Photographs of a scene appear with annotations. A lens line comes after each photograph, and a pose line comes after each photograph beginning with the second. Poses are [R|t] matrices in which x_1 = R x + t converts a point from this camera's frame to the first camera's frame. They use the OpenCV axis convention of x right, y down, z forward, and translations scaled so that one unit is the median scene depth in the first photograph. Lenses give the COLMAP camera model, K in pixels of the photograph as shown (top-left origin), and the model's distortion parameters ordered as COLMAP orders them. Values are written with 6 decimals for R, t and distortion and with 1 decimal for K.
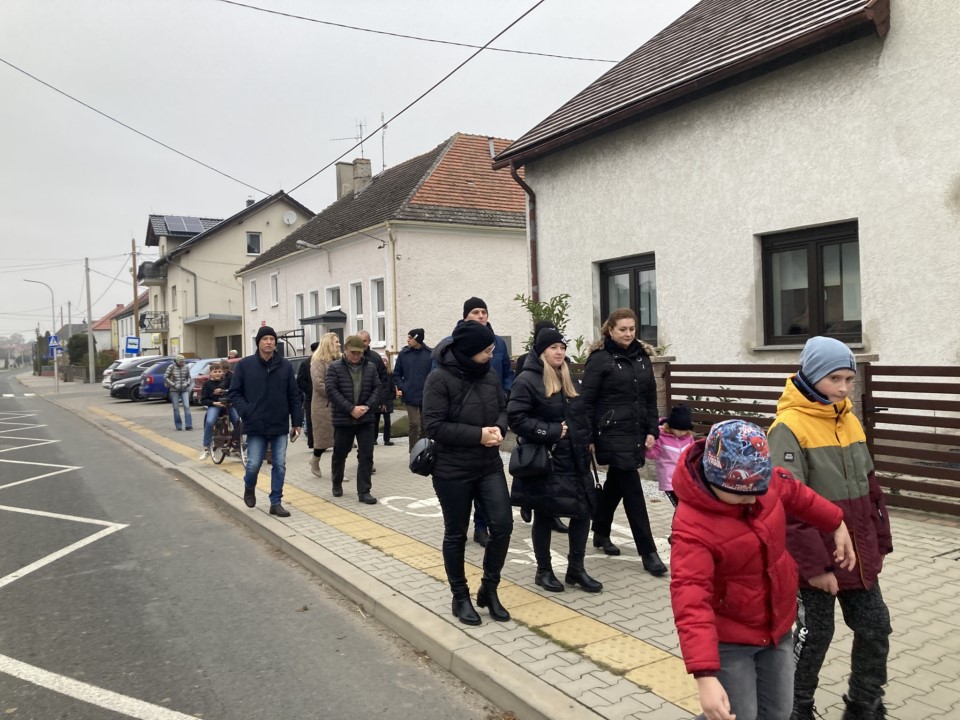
lens RADIAL K [[790.9, 0, 501.3], [0, 790.9, 348.3], [0, 0, 1]] dist [0.014176, 0.010178]
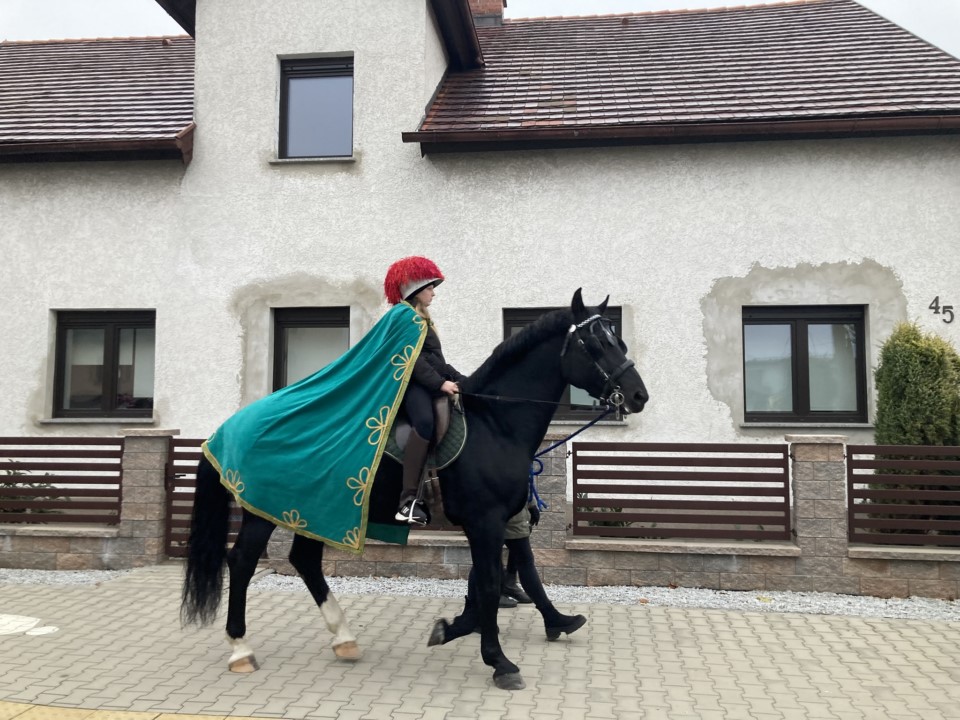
lens RADIAL K [[786.1, 0, 481.2], [0, 786.1, 344.4], [0, 0, 1]] dist [0.038717, -0.001953]
pose [[0.635015, 0.097229, 0.766356, -0.111917], [-0.023639, 0.994029, -0.106527, -0.002060], [-0.772138, 0.049530, 0.633522, -0.077602]]
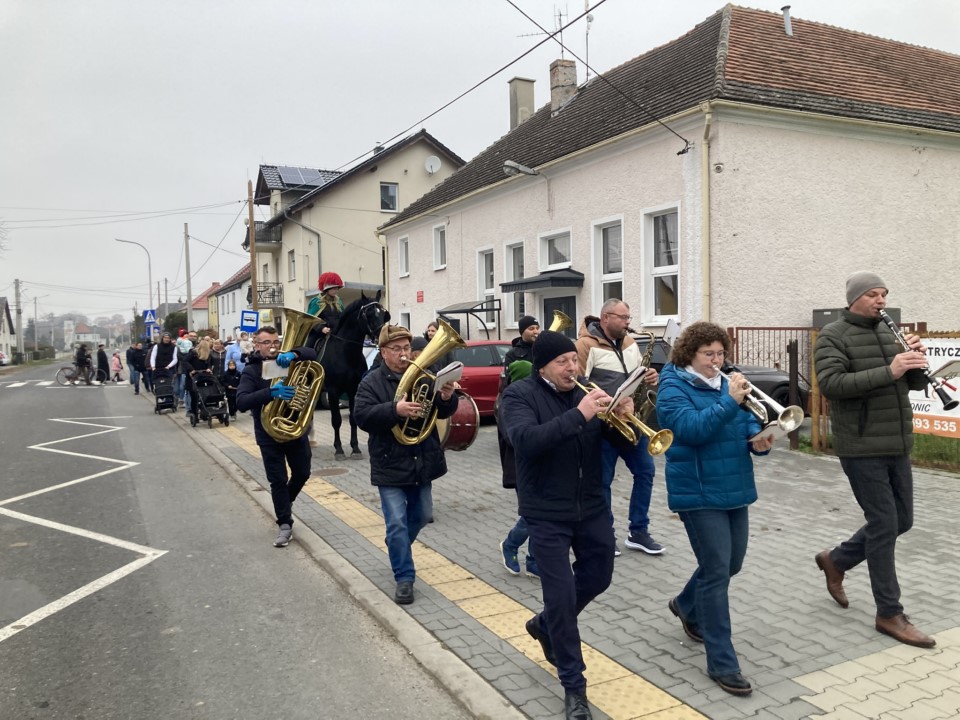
lens RADIAL K [[789.6, 0, 497.2], [0, 789.6, 353.3], [0, 0, 1]] dist [0.013922, 0.007472]
pose [[0.994918, 0.014480, -0.099637, -0.596233], [-0.011988, 0.999601, 0.025561, 0.016653], [0.099968, -0.024237, 0.994695, 1.059092]]
